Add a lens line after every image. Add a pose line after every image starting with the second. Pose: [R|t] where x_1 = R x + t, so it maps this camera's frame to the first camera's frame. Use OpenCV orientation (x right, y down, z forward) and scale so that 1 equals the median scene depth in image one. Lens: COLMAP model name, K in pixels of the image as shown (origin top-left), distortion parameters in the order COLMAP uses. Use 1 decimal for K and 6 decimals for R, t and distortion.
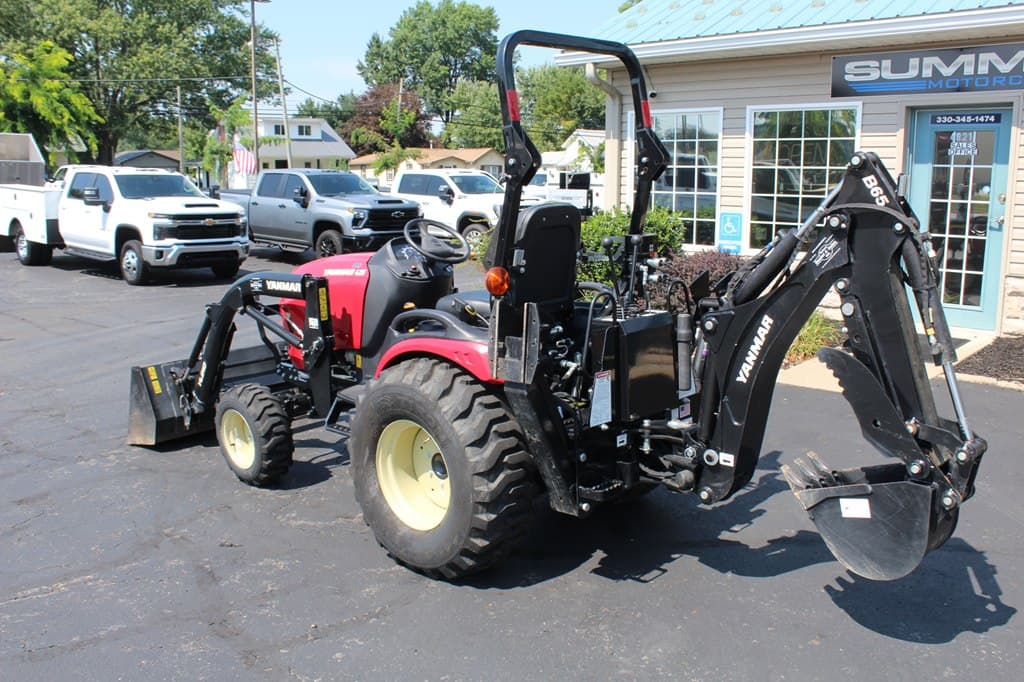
lens RADIAL K [[943.9, 0, 498.3], [0, 943.9, 359.7], [0, 0, 1]] dist [-0.084716, 0.000000]
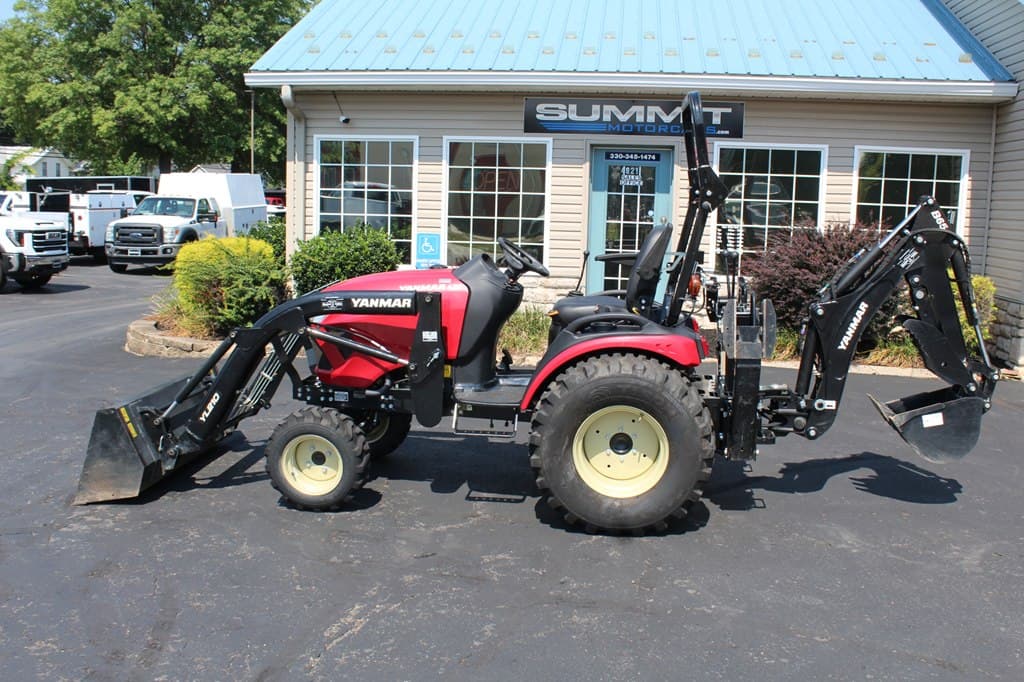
lens RADIAL K [[1001.3, 0, 497.9], [0, 1001.3, 375.8], [0, 0, 1]] dist [-0.106806, 0.000000]
pose [[0.799182, -0.081992, 0.595470, -0.479924], [0.091780, 0.995682, 0.013920, -0.002172], [-0.594040, 0.043528, 0.803257, 0.041002]]
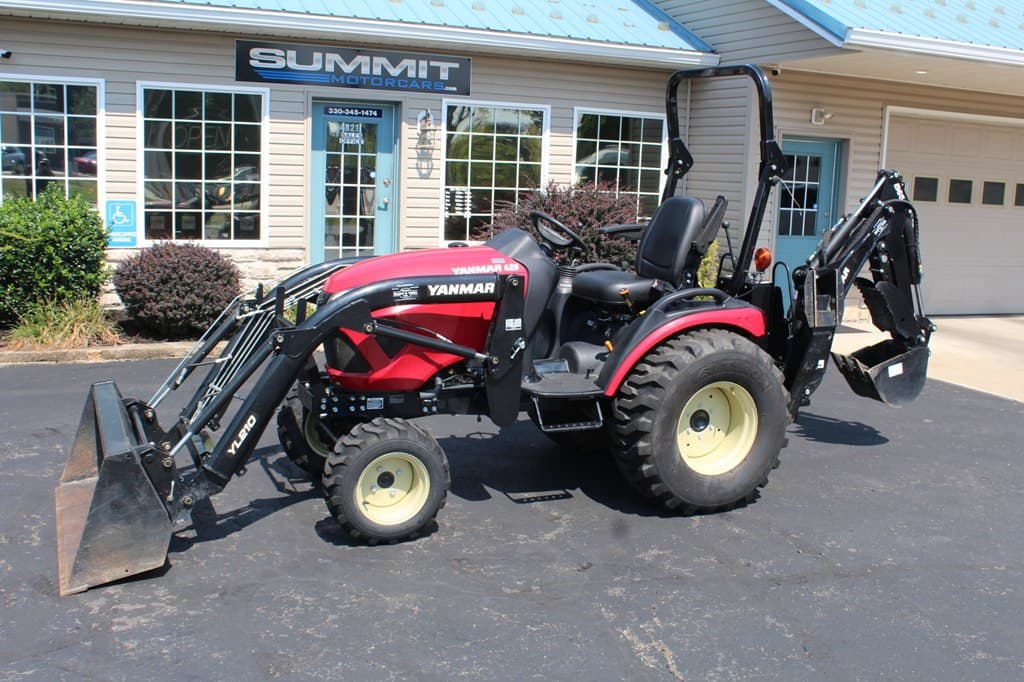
lens RADIAL K [[1084.9, 0, 519.0], [0, 1084.9, 385.3], [0, 0, 1]] dist [-0.097963, 0.000000]
pose [[0.355955, -0.163803, 0.920035, -0.708281], [0.144123, 0.982362, 0.119139, -0.063513], [-0.923322, 0.090190, 0.373285, 0.363965]]
